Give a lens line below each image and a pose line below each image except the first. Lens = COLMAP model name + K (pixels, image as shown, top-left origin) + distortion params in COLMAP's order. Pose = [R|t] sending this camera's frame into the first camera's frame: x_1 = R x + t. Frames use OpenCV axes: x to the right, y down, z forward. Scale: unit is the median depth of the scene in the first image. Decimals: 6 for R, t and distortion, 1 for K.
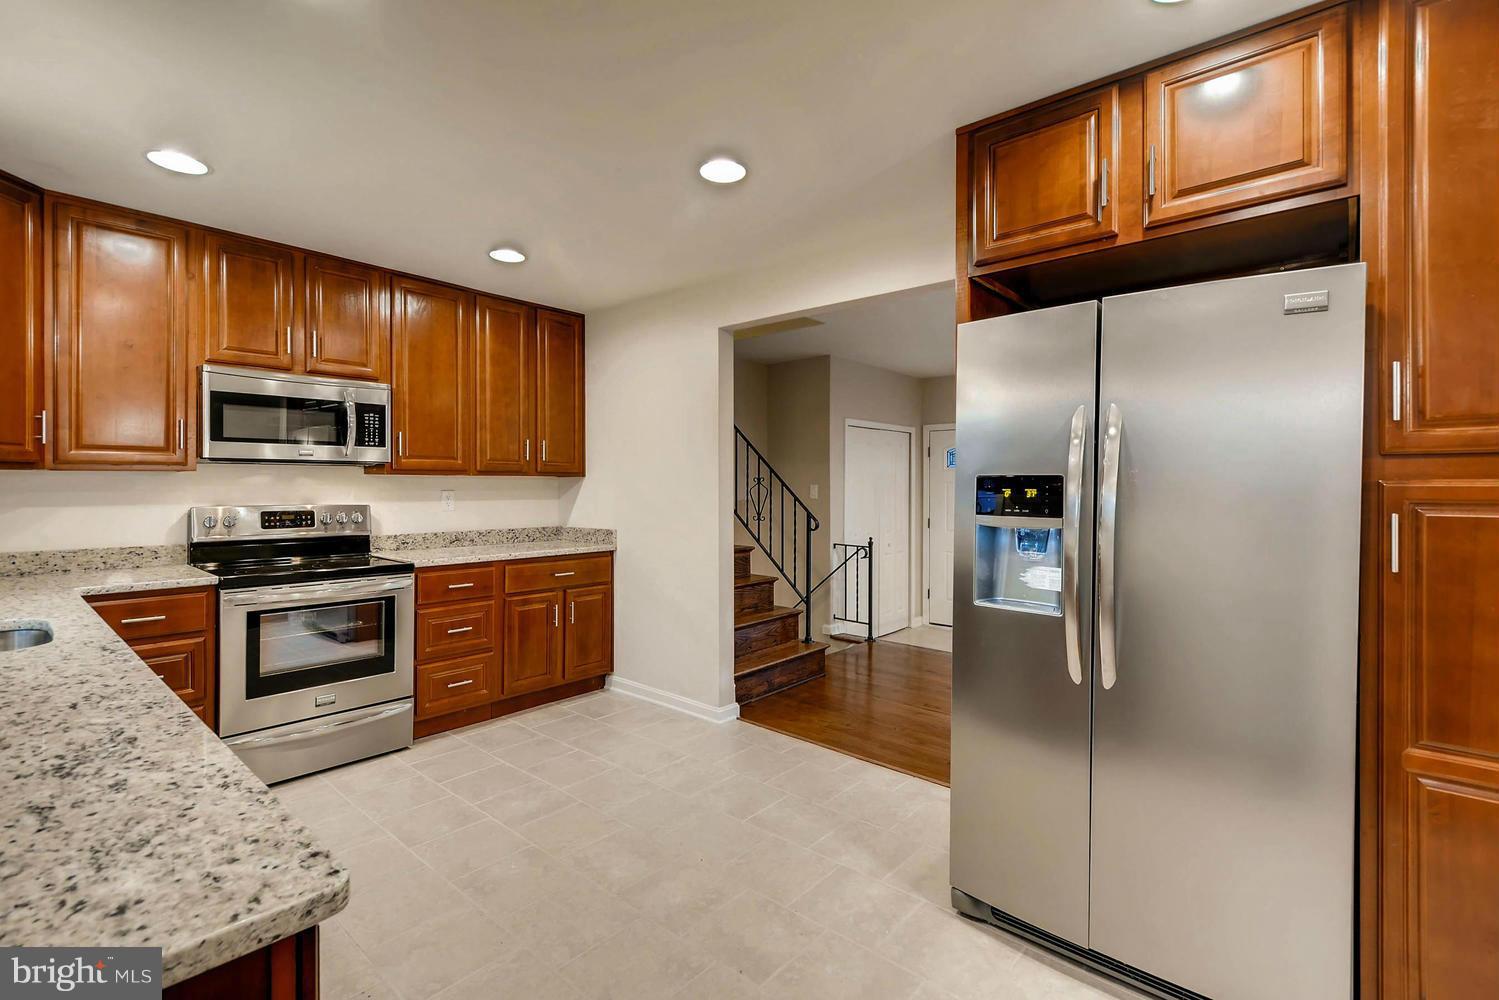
lens RADIAL K [[671.0, 0, 765.6], [0, 671.0, 488.4], [0, 0, 1]] dist [0.001788, 0.000226]
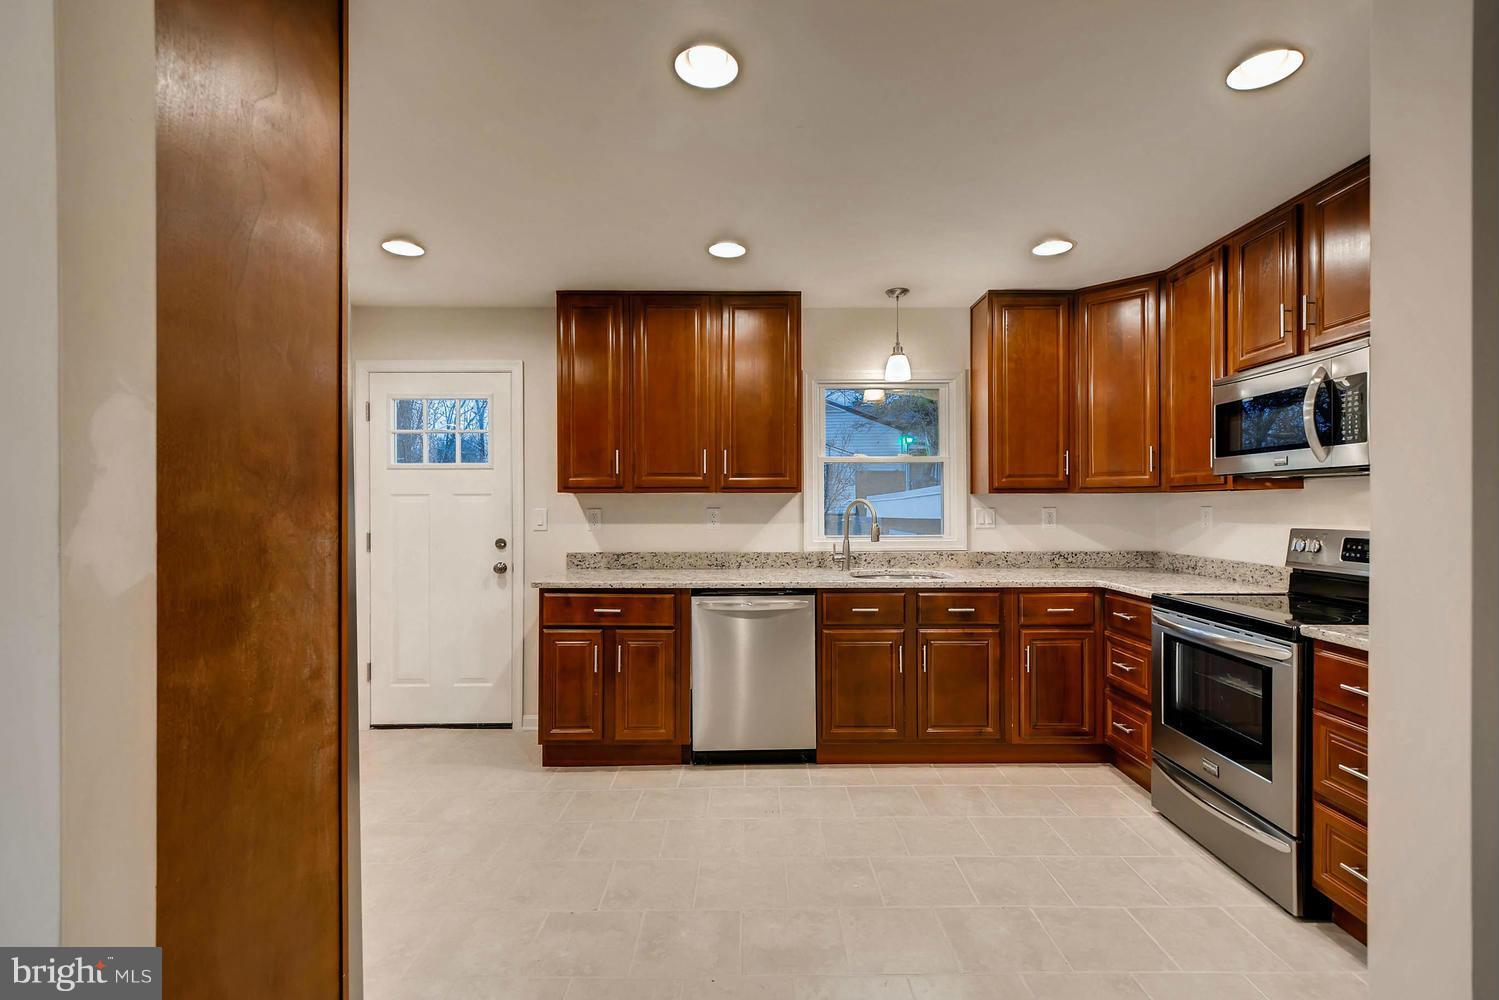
lens RADIAL K [[672.3, 0, 763.5], [0, 672.3, 502.1], [0, 0, 1]] dist [0.015082, 0.000026]
pose [[-0.754110, -0.005447, -0.656726, 0.264819], [-0.005967, 0.999981, -0.001443, -0.001335], [0.656721, 0.002830, -0.754128, 1.137759]]
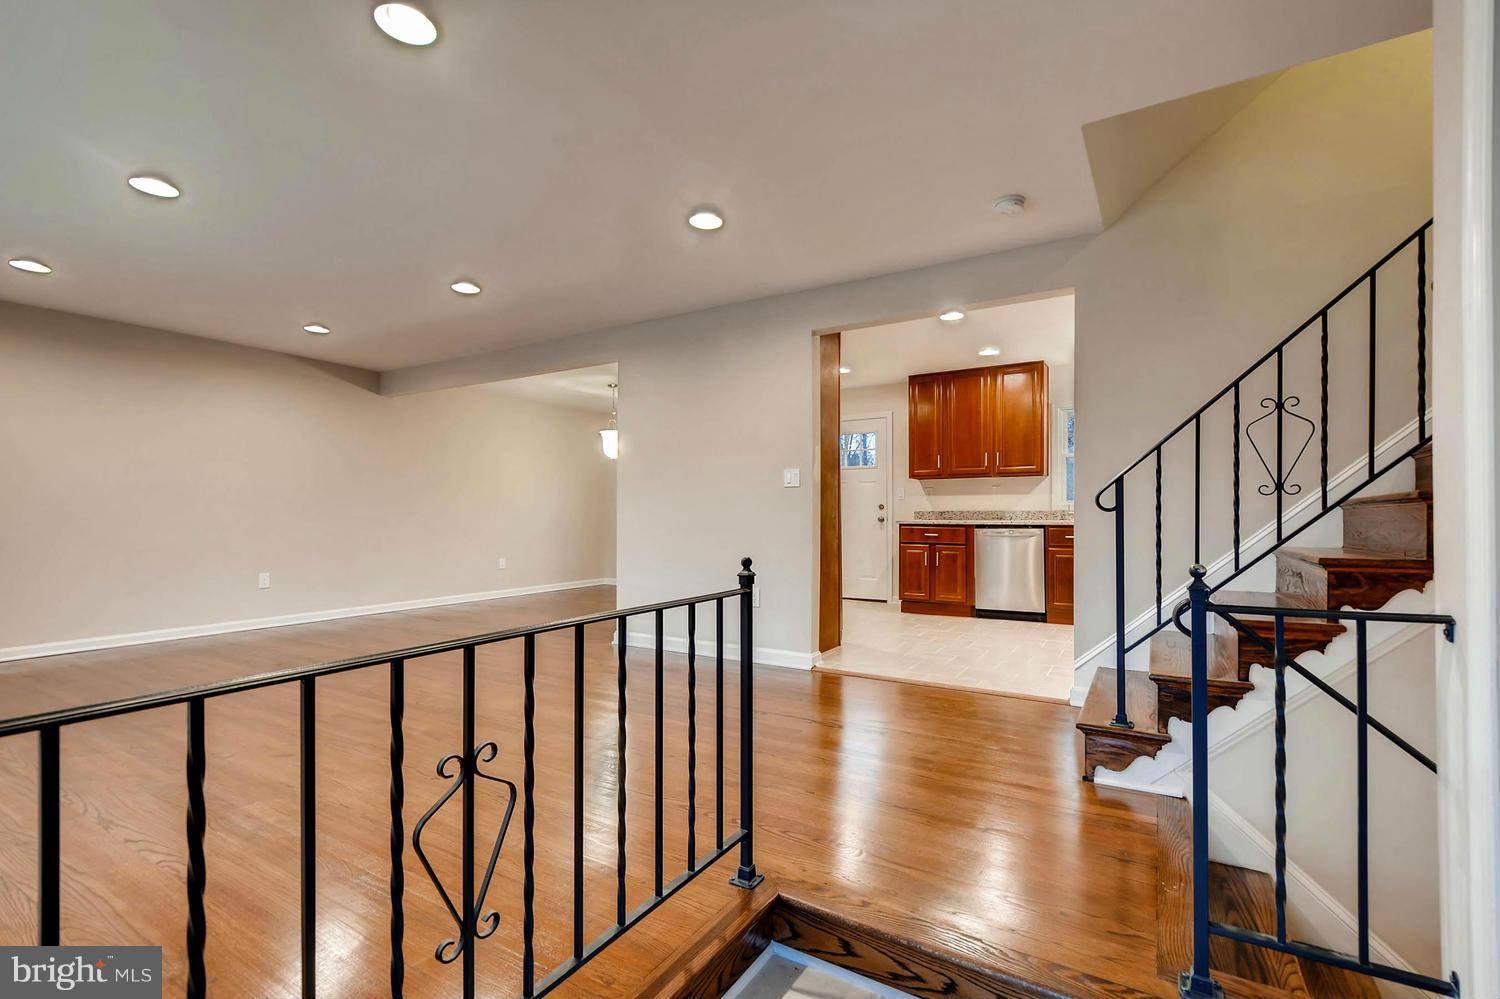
lens RADIAL K [[672.8, 0, 764.0], [0, 672.8, 501.6], [0, 0, 1]] dist [0.015082, 0.000026]
pose [[-0.984896, -0.011045, -0.172796, 0.613435], [-0.007947, 0.999795, -0.018614, 0.099227], [0.172966, -0.016960, -0.984782, 2.099407]]
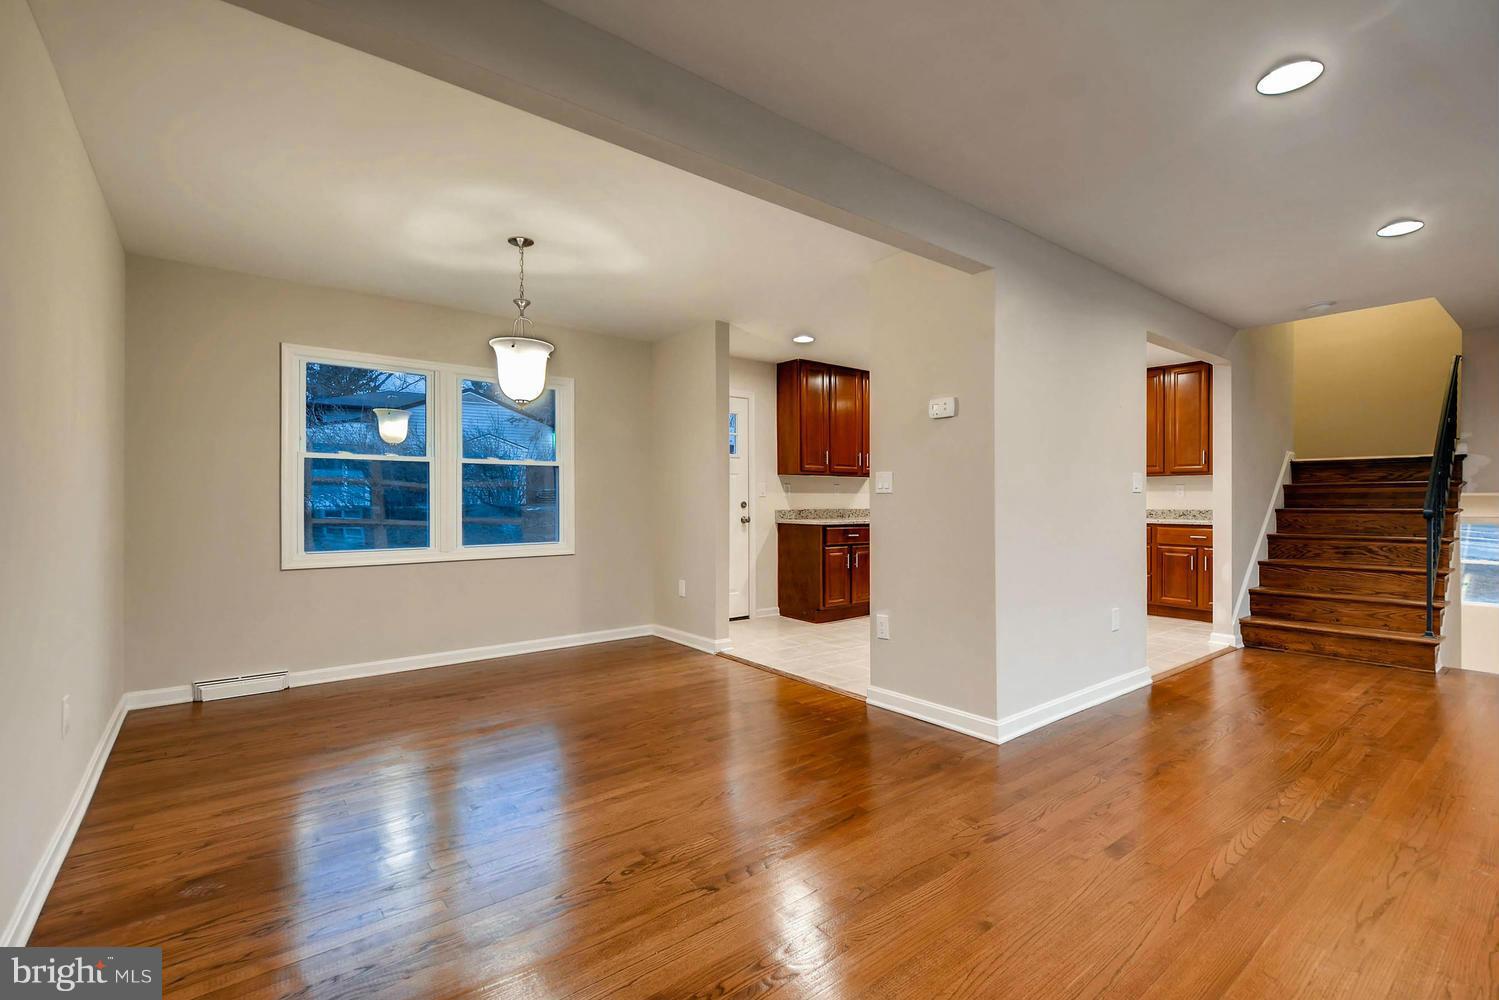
lens RADIAL K [[672.3, 0, 763.5], [0, 672.3, 502.1], [0, 0, 1]] dist [0.015082, 0.000026]
pose [[-0.185187, -0.001728, -0.982702, 1.662414], [-0.006605, 0.999978, -0.000513, 0.065139], [0.982681, 0.006396, -0.185194, 0.361694]]
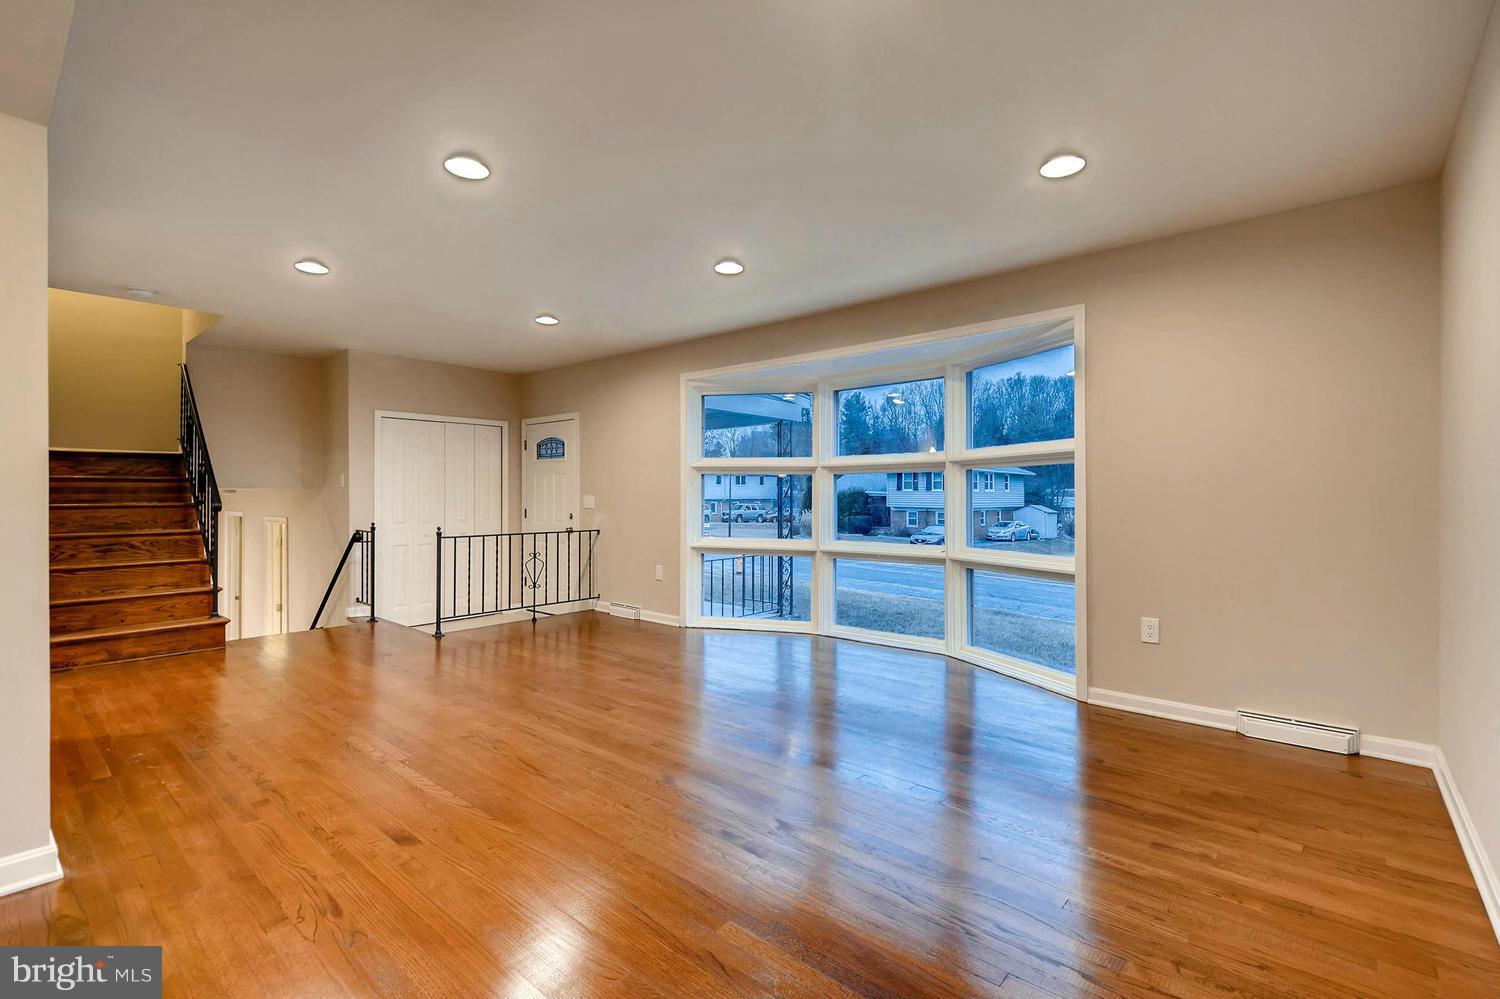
lens RADIAL K [[672.8, 0, 764.0], [0, 672.8, 501.6], [0, 0, 1]] dist [0.015082, 0.000026]
pose [[0.999925, -0.003985, -0.011569, 1.321932], [0.004056, 0.999973, 0.006107, 0.062107], [0.011544, -0.006154, 0.999914, -0.080843]]
